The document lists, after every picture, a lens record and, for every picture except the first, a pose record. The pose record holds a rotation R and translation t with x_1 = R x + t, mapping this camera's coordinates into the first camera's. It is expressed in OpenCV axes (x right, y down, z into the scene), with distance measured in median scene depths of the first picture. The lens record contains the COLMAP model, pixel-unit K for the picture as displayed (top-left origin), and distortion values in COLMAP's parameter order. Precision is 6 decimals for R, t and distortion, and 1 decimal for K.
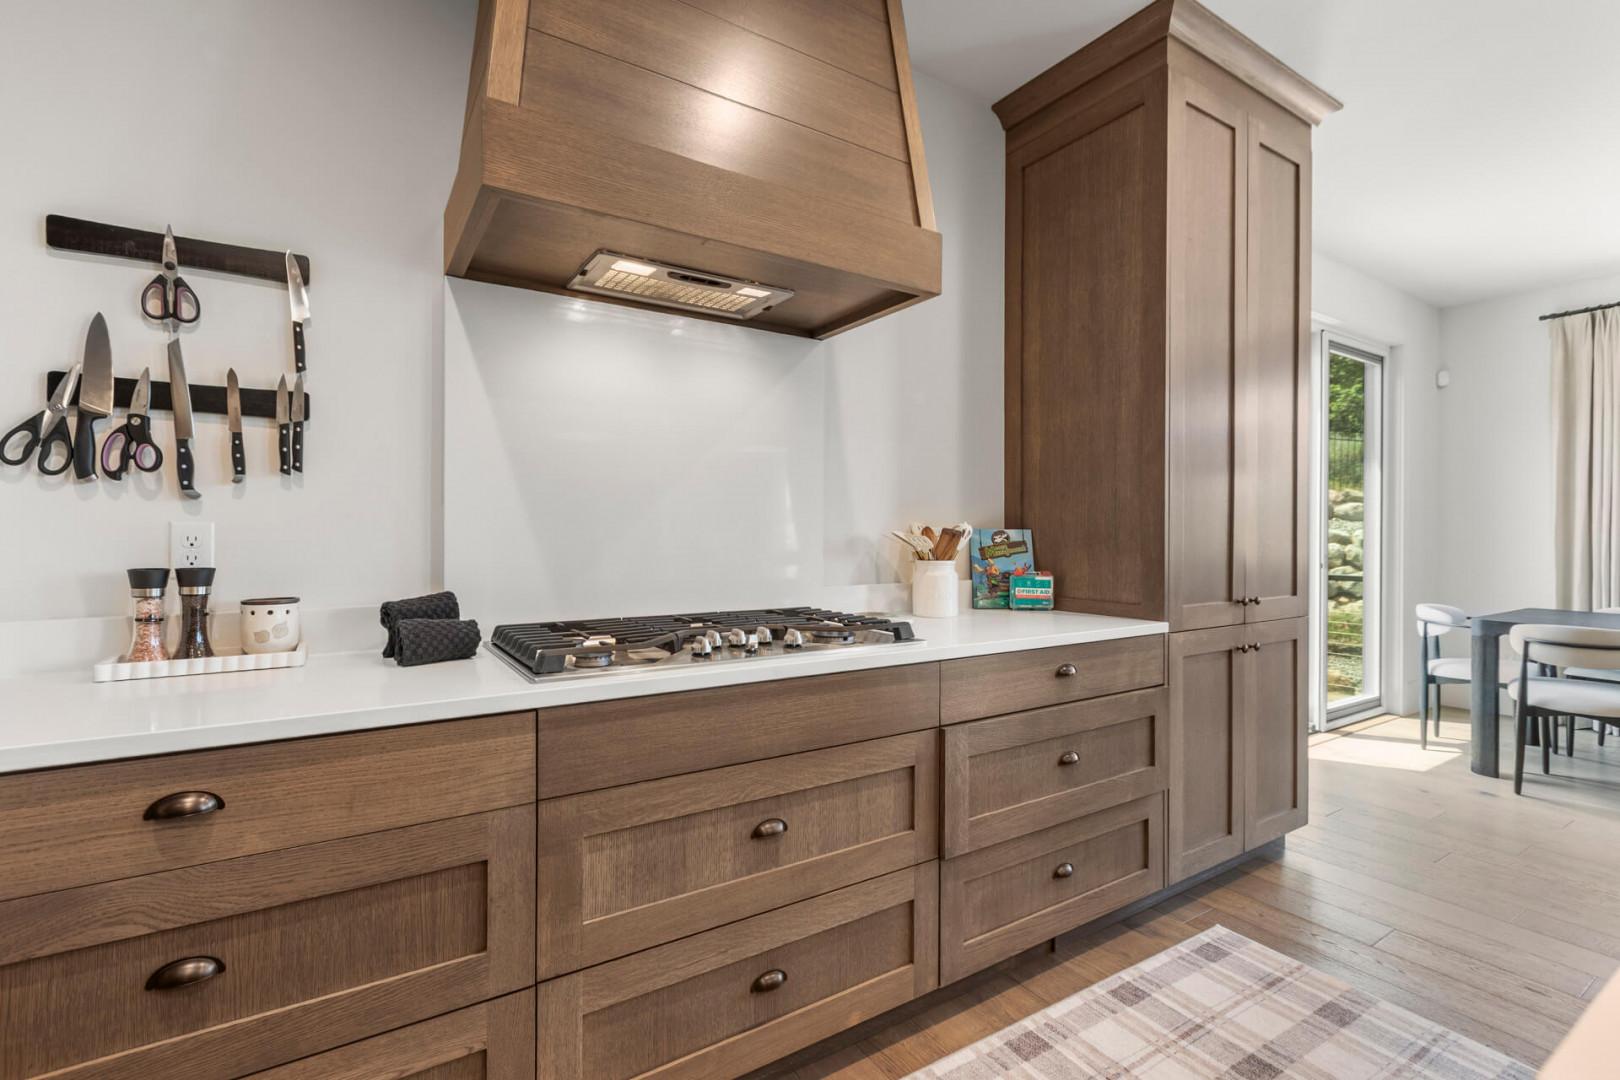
lens RADIAL K [[722.4, 0, 807.9], [0, 722.4, 534.3], [0, 0, 1]] dist [-0.003590, 0.000818]
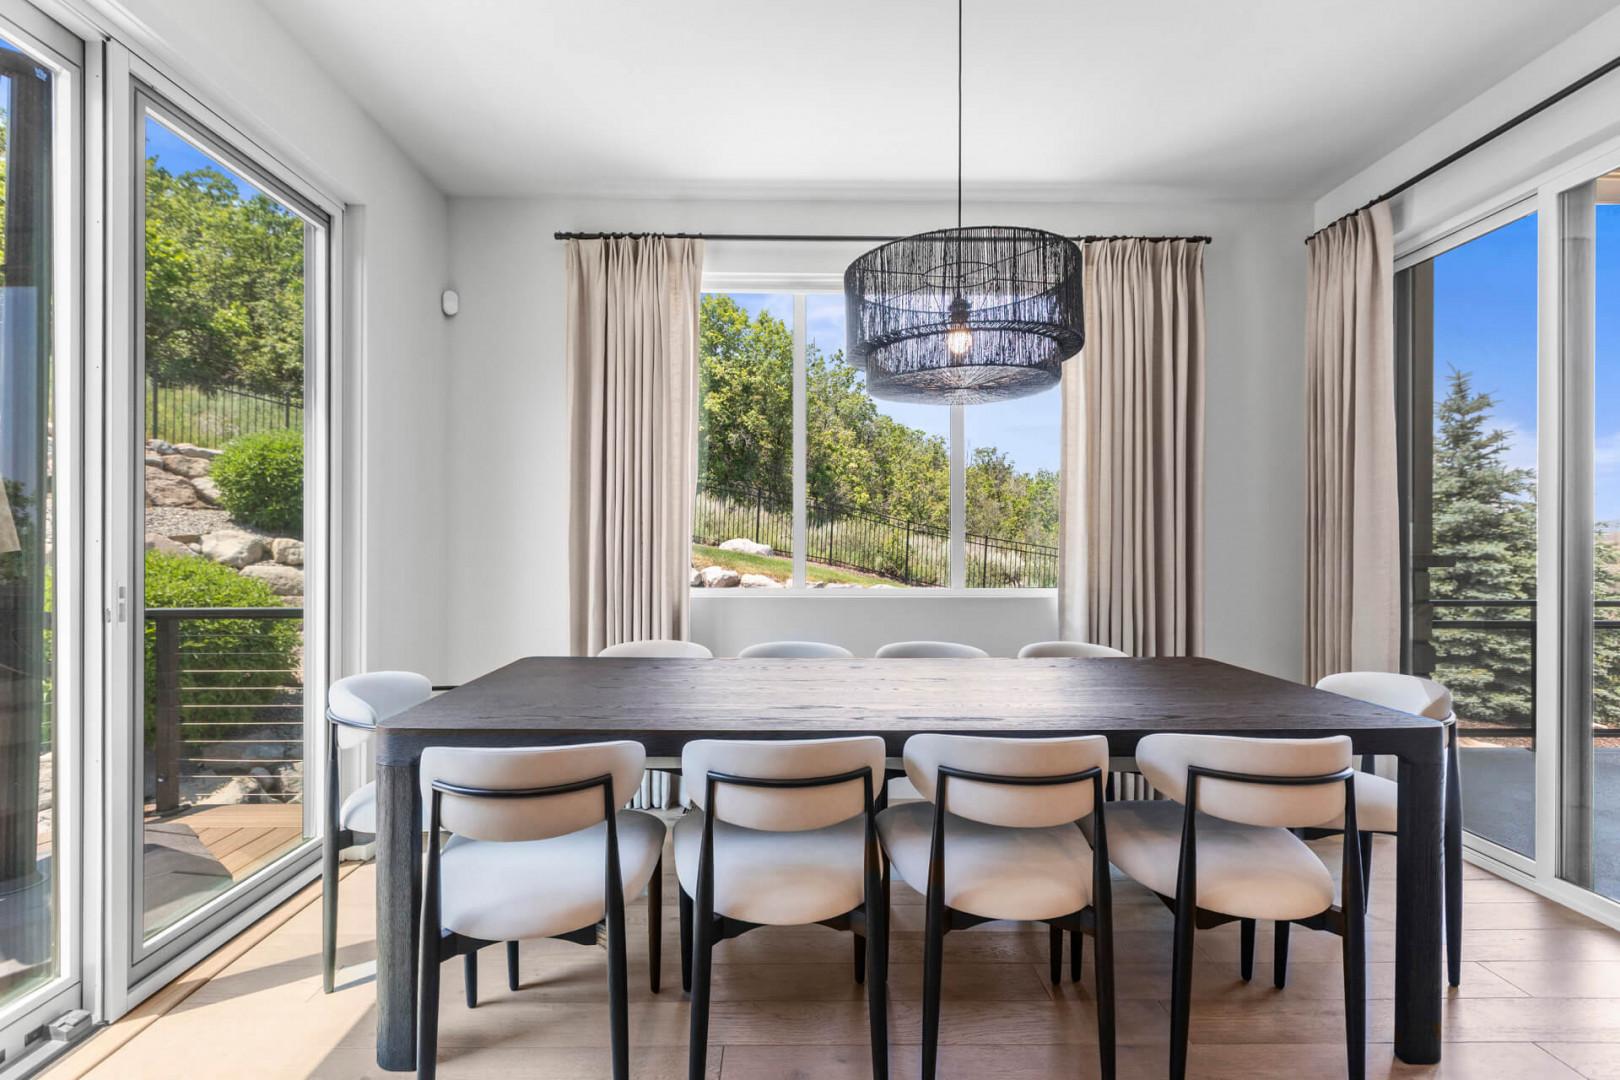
lens RADIAL K [[722.4, 0, 800.9], [0, 722.4, 542.9], [0, 0, 1]] dist [-0.003590, 0.000818]
pose [[0.515500, -0.004234, 0.856879, 1.693617], [0.002891, 0.999991, 0.003201, 0.007879], [-0.856884, 0.000827, 0.515508, 1.359782]]
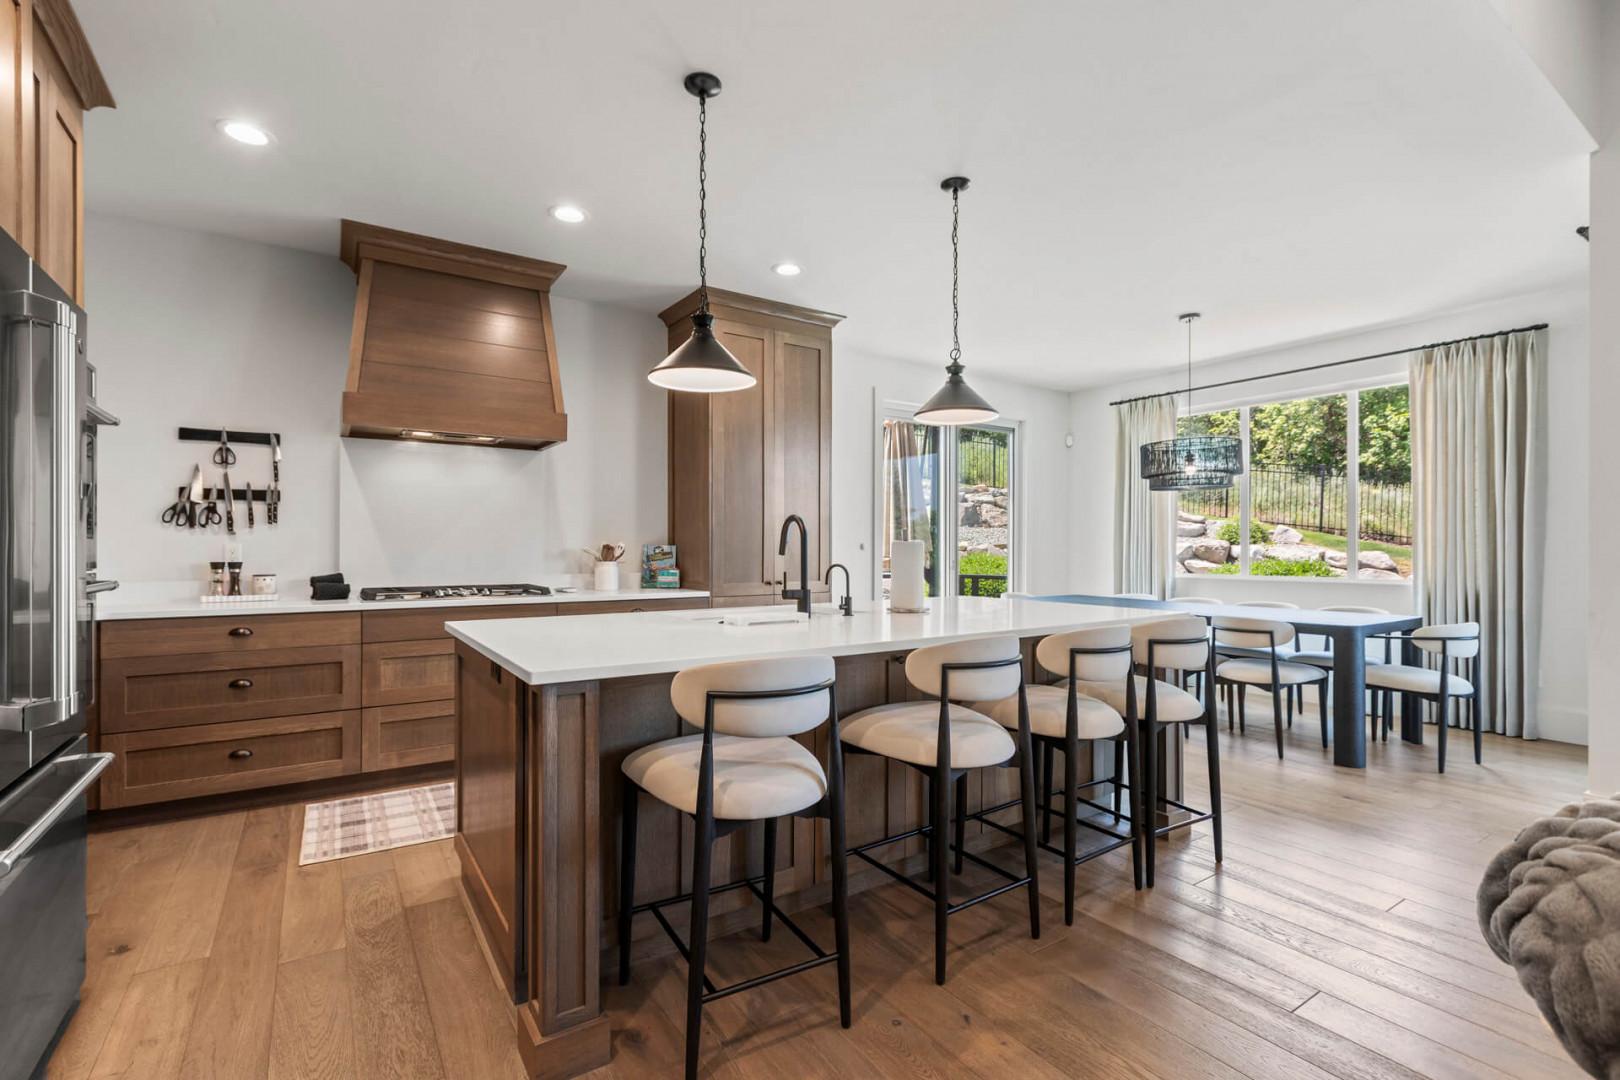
lens RADIAL K [[722.4, 0, 808.0], [0, 722.4, 543.4], [0, 0, 1]] dist [-0.003590, 0.000818]
pose [[0.999664, -0.001593, 0.025863, 1.101848], [0.001754, 0.999979, -0.006237, 0.000549], [-0.025853, 0.006280, 0.999646, -1.587105]]
